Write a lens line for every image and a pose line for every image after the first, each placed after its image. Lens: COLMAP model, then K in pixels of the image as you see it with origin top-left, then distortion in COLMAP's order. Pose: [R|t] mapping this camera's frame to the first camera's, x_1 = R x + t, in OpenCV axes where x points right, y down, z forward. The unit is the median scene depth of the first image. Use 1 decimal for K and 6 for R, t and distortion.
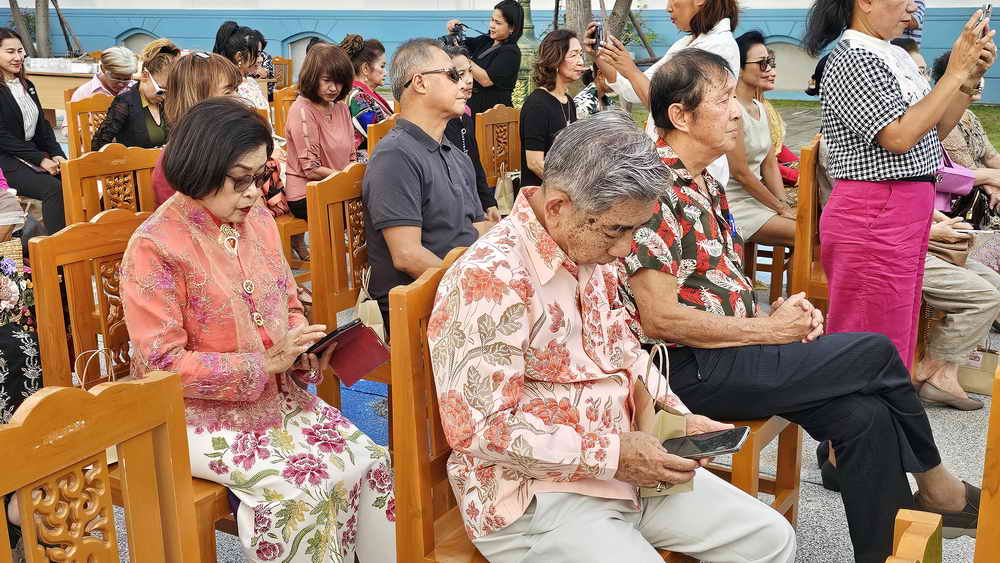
lens RADIAL K [[665.1, 0, 500.0], [0, 665.1, 281.5], [0, 0, 1]] dist [0.052242, -0.041508]
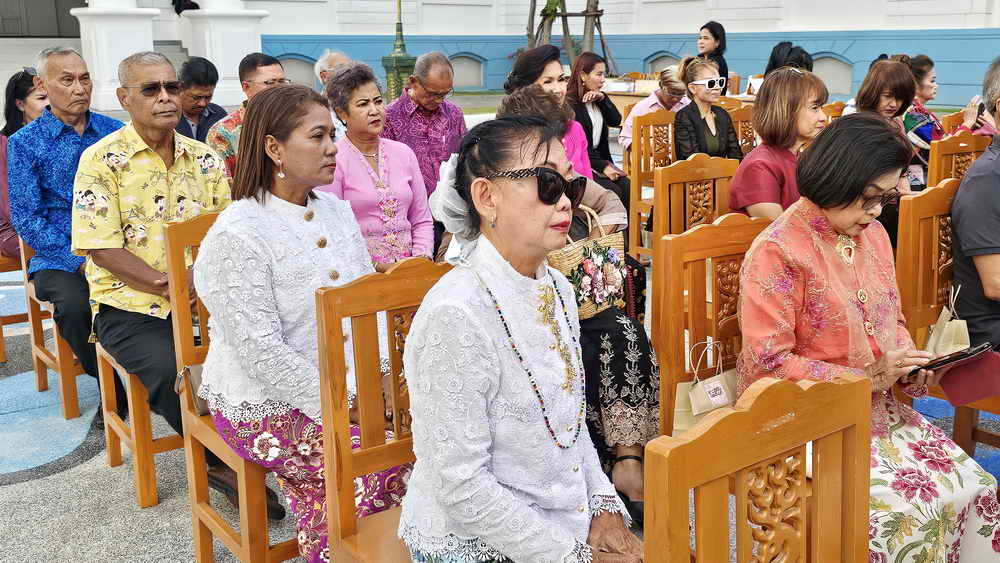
lens RADIAL K [[591.9, 0, 500.2], [0, 591.9, 295.3], [0, 0, 1]] dist [-0.003824, 0.019313]
pose [[0.968293, 0.085497, -0.234732, -0.697746], [-0.084329, 0.996325, 0.015026, 0.039404], [0.235154, 0.005245, 0.971944, -0.001938]]
